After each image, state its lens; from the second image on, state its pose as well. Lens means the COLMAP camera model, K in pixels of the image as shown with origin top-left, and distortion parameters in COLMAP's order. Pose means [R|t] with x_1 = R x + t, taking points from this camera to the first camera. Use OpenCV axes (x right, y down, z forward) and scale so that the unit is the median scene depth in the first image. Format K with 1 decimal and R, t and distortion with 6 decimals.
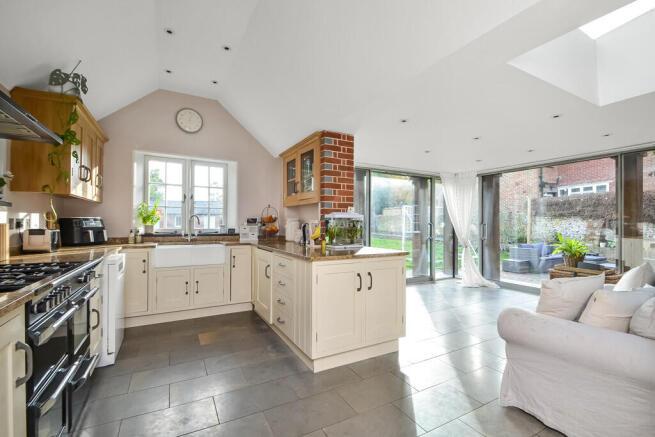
lens RADIAL K [[287.5, 0, 327.0], [0, 287.5, 222.4], [0, 0, 1]] dist [0.001471, 0.000028]
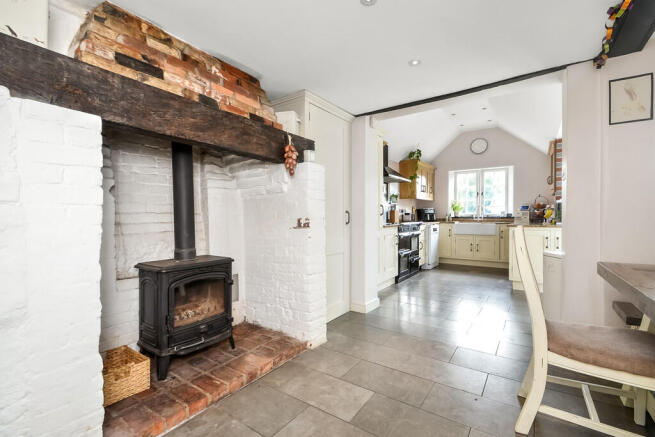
lens RADIAL K [[296.7, 0, 327.5], [0, 296.7, 218.5], [0, 0, 1]] dist [-0.000080, -0.000081]
pose [[0.433782, -0.003935, -0.901009, 0.652716], [0.012819, 0.999916, 0.001804, 0.034607], [0.900927, -0.012333, 0.433796, -0.485772]]
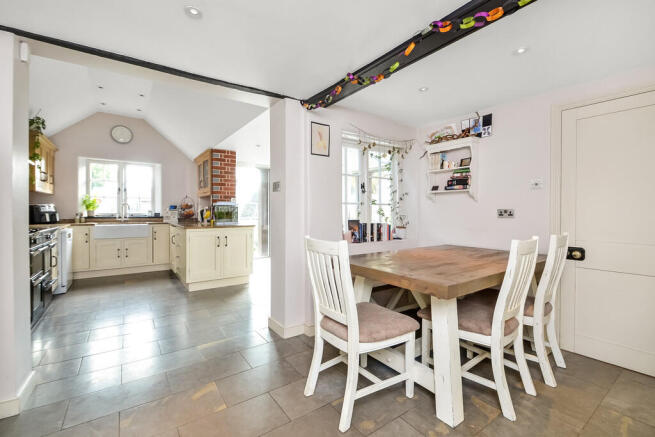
lens RADIAL K [[285.6, 0, 328.1], [0, 285.6, 213.2], [0, 0, 1]] dist [-0.001040, -0.000495]
pose [[0.993016, -0.003851, 0.117919, 0.345684], [0.002218, 0.999900, 0.013978, 0.005856], [-0.117961, -0.013619, 0.992925, -0.489290]]
